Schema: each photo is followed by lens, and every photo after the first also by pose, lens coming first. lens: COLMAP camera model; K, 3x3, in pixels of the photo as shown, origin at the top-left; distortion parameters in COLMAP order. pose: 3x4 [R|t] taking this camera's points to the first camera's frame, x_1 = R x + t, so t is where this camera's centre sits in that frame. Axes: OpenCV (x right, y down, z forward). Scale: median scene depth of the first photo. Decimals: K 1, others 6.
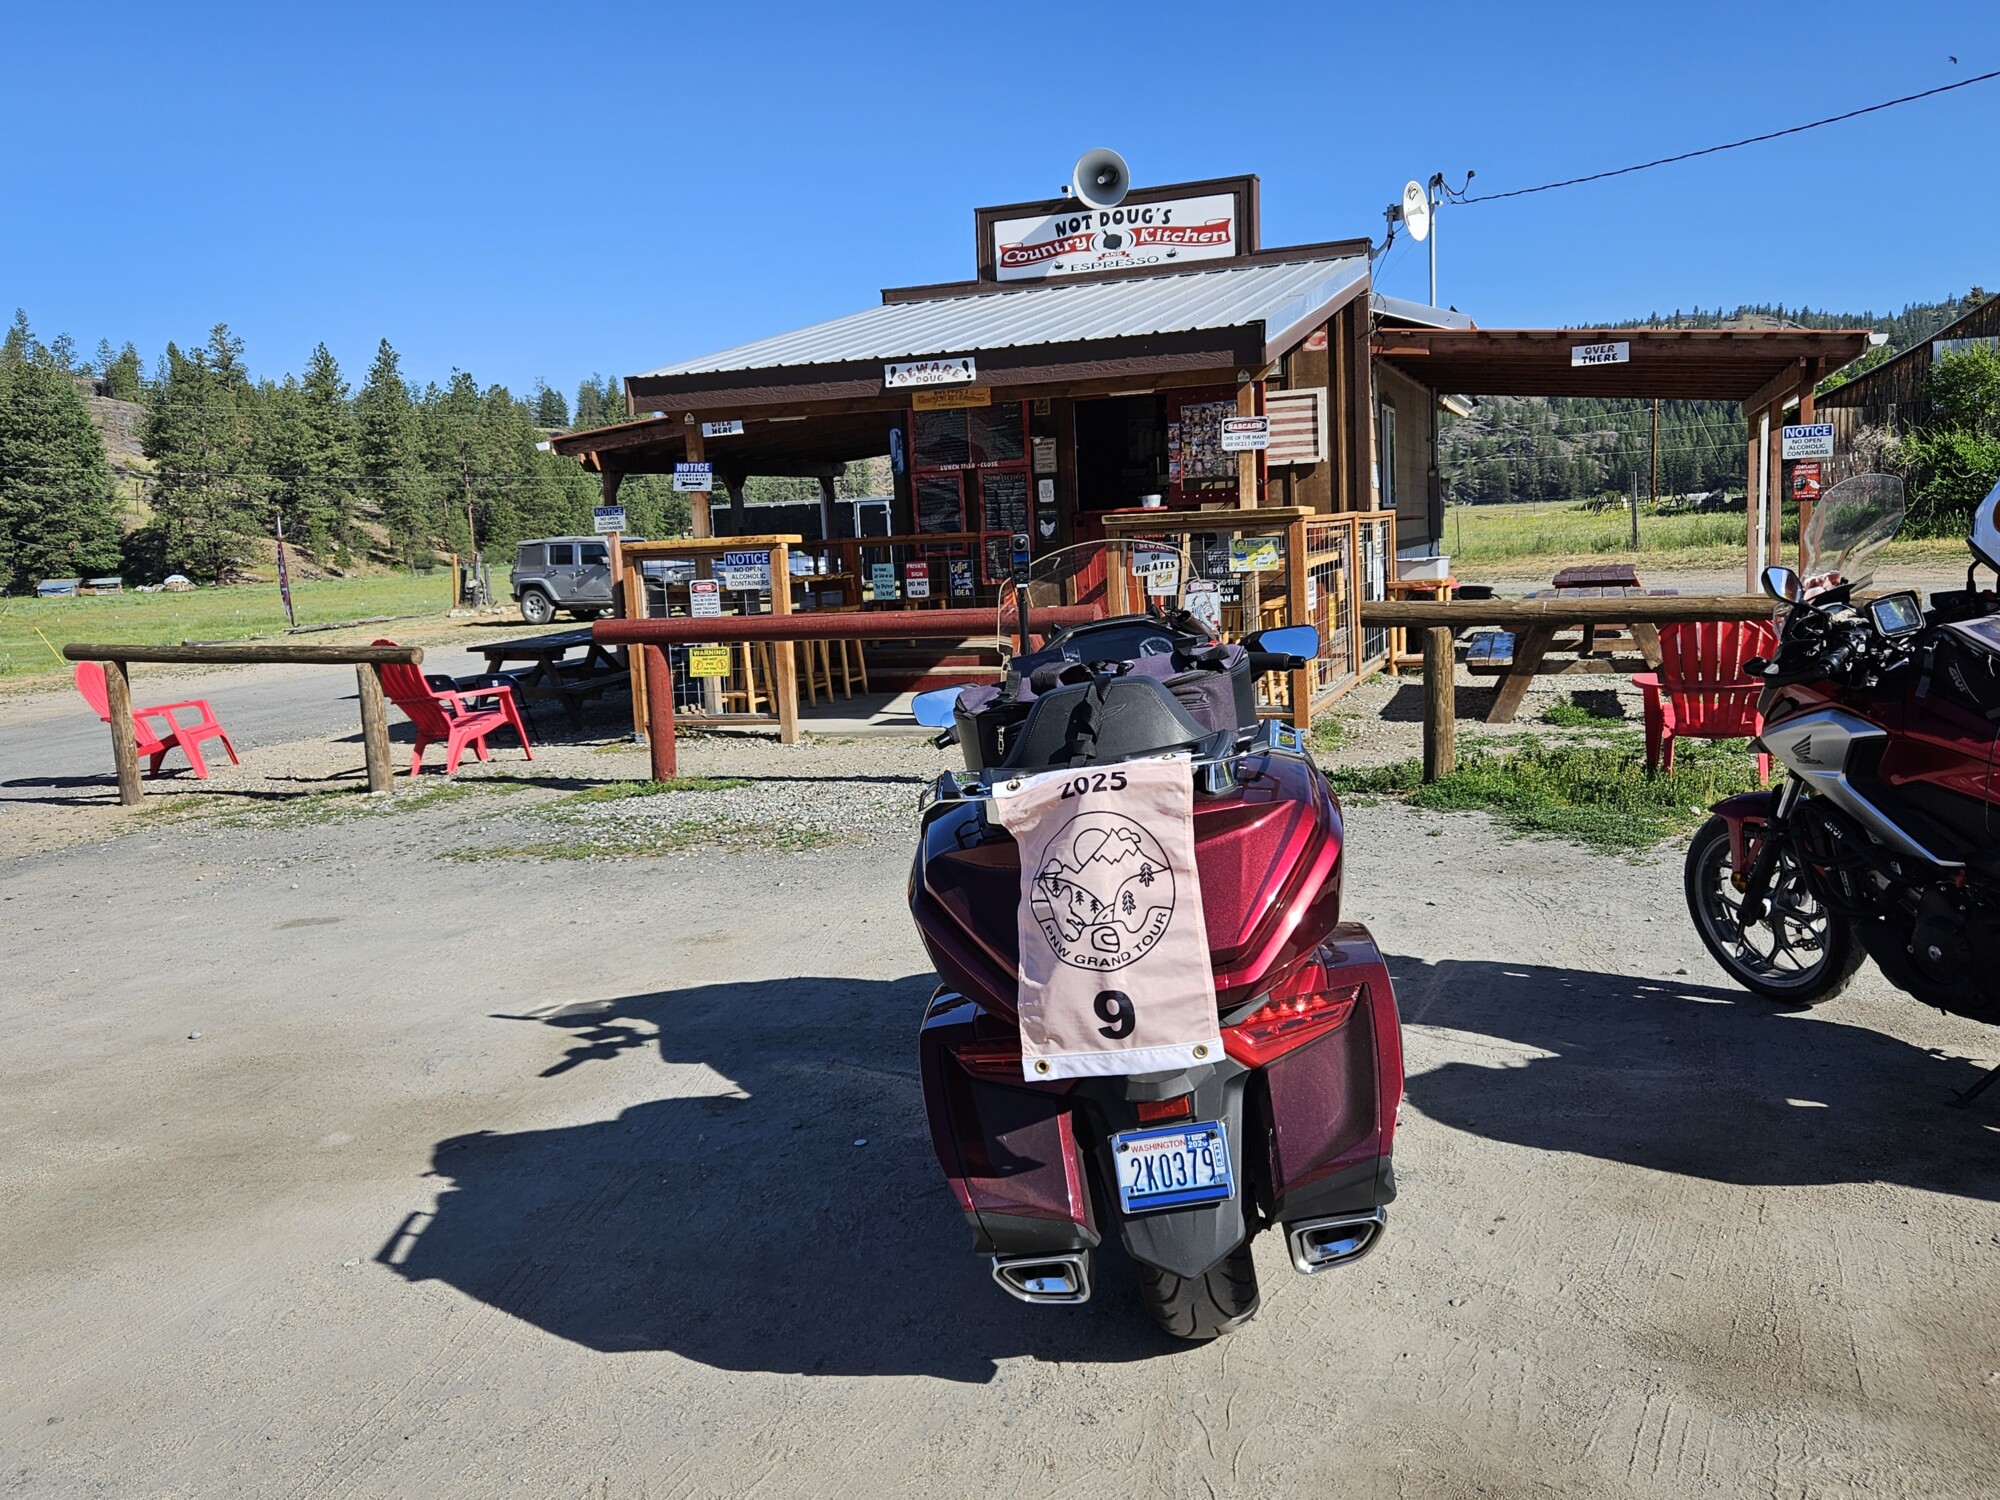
lens RADIAL K [[1711.5, 0, 985.1], [0, 1711.5, 758.0], [0, 0, 1]] dist [0.064702, -0.034413]
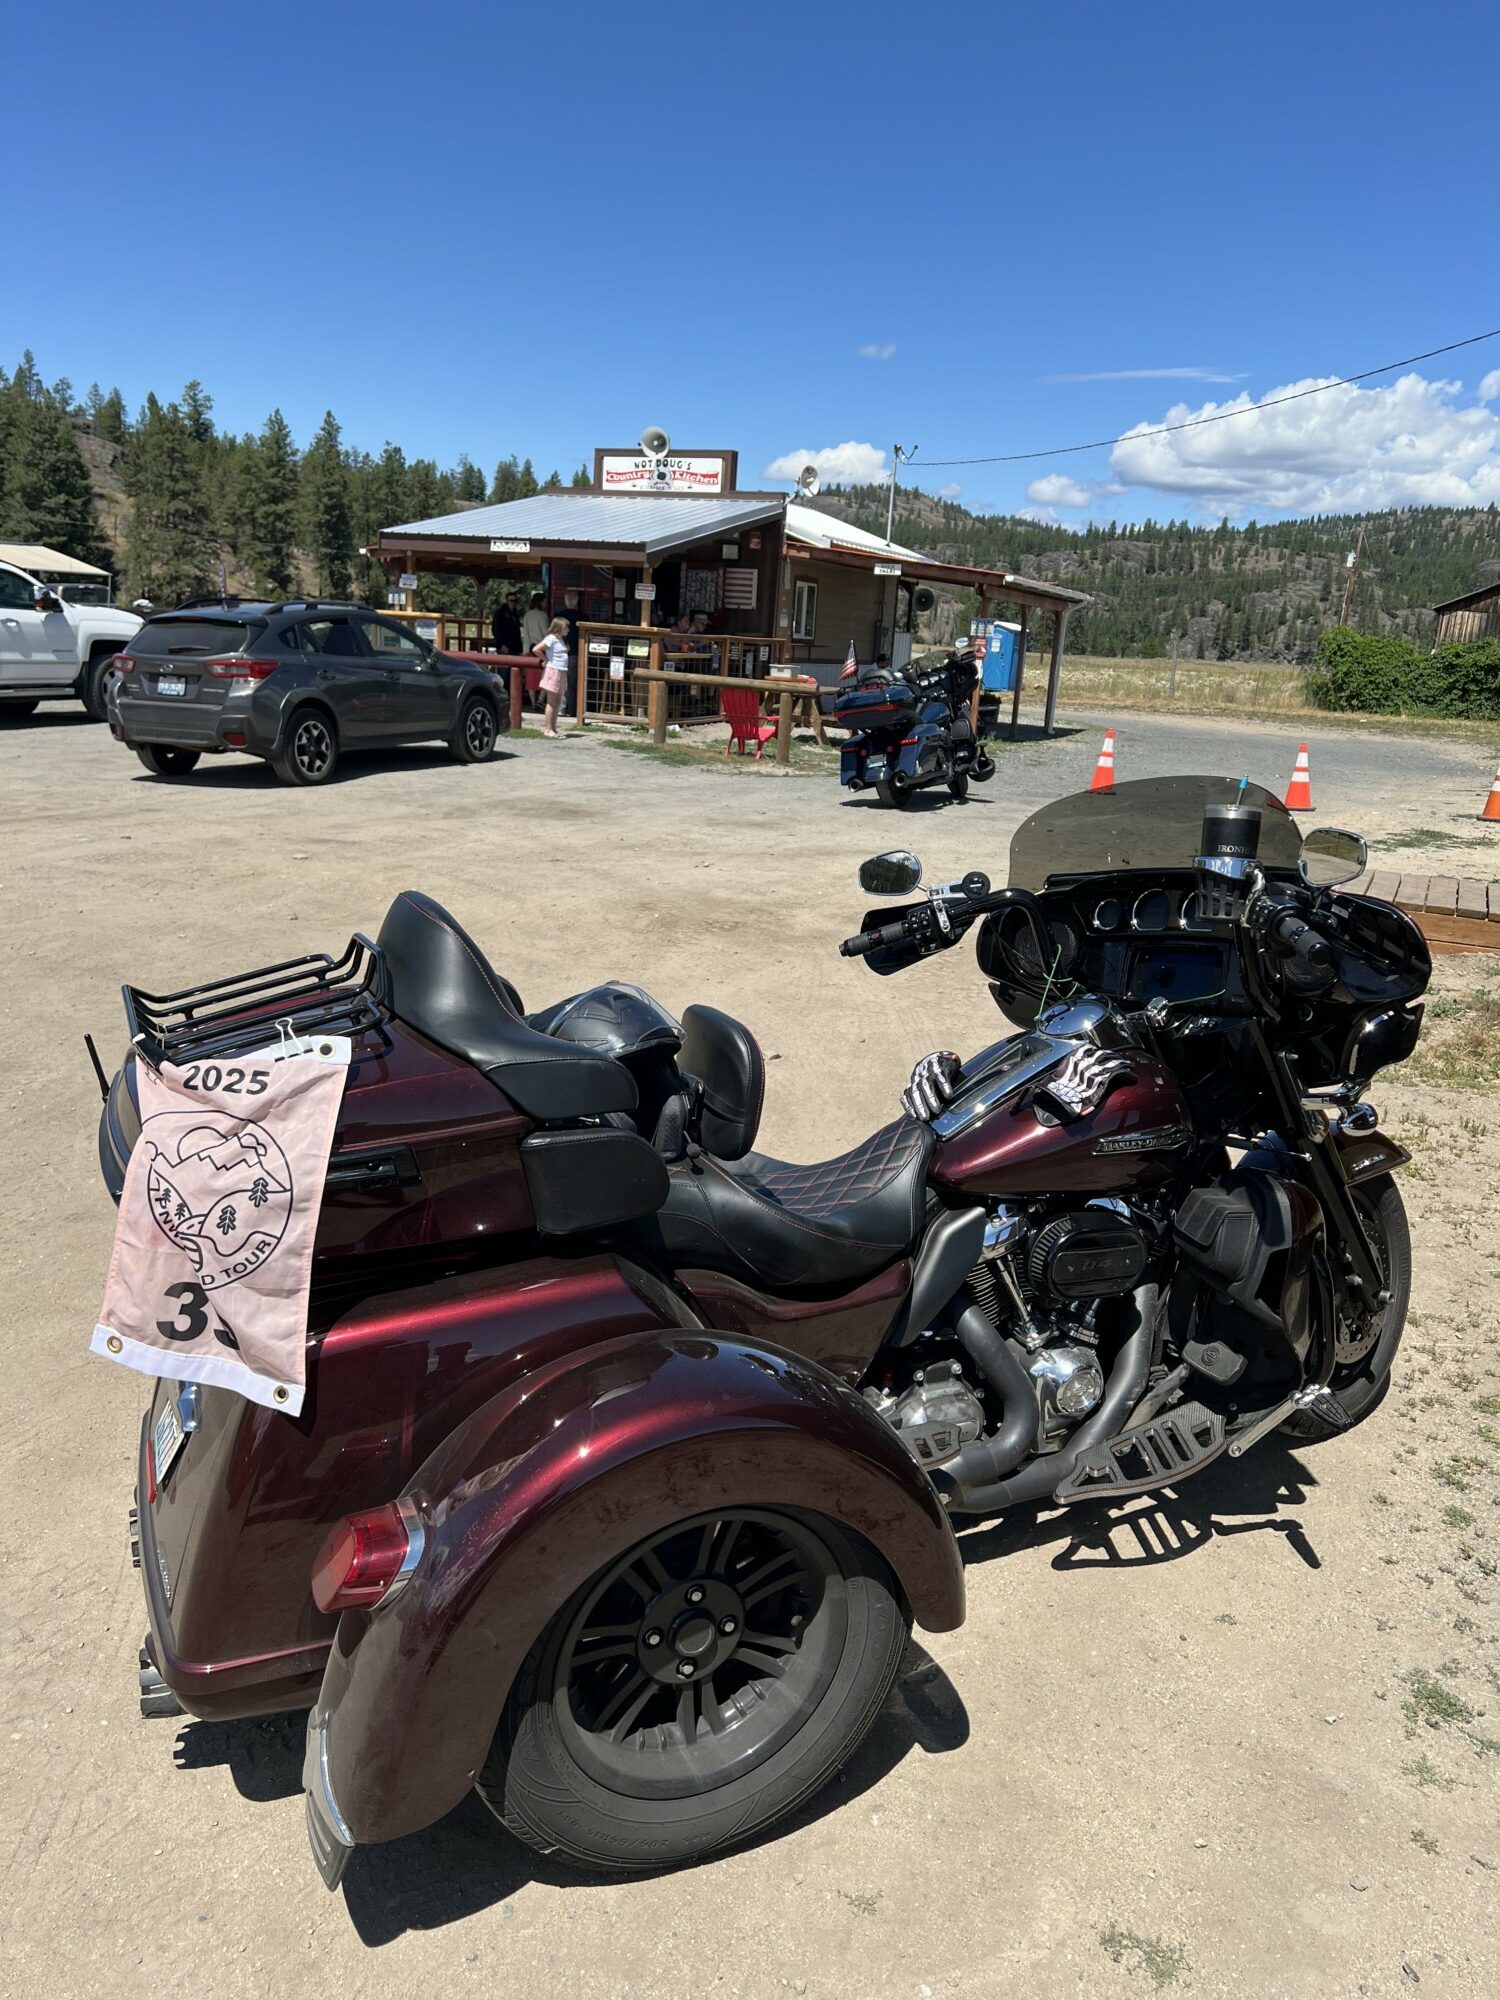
lens RADIAL K [[1513.7, 0, 737.4], [0, 1513.7, 1052.8], [0, 0, 1]] dist [0.022264, -0.020018]
pose [[0.991265, 0.124679, -0.043008, 0.305046], [-0.117522, 0.983007, 0.141014, 0.074764], [0.059858, -0.134728, 0.989073, -0.713905]]
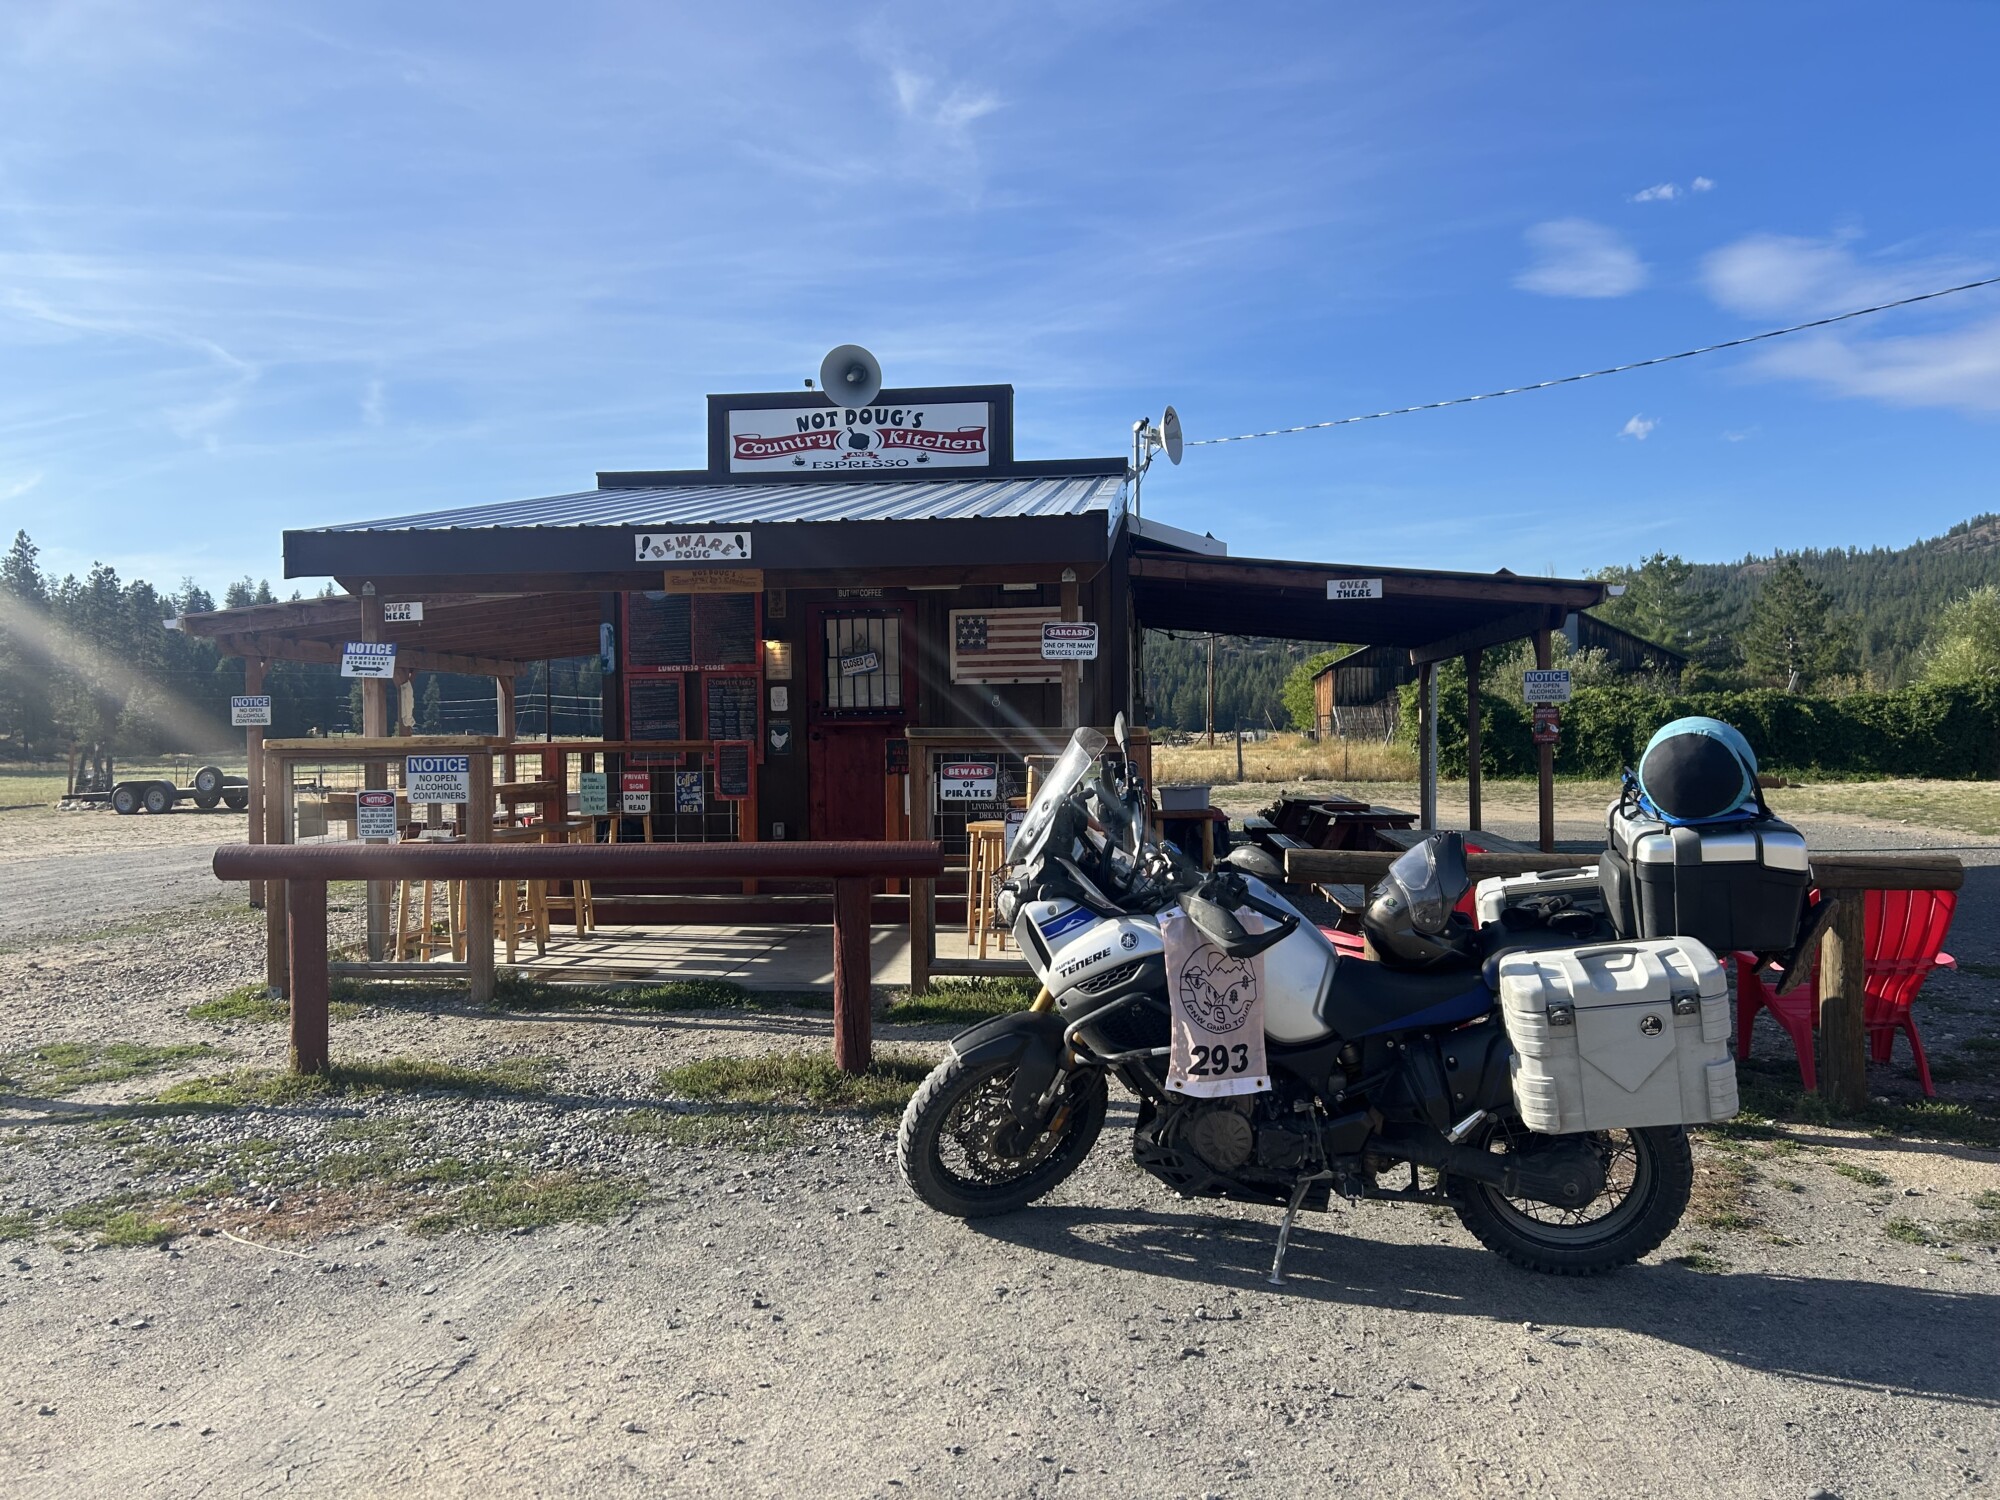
lens RADIAL K [[1513.9, 0, 997.2], [0, 1513.9, 748.7], [0, 0, 1]] dist [0.051614, -0.044028]
pose [[0.970505, 0.036015, 0.238374, -0.044174], [-0.004878, 0.991509, -0.129943, -0.026173], [-0.241030, 0.124948, 0.962441, 0.205188]]
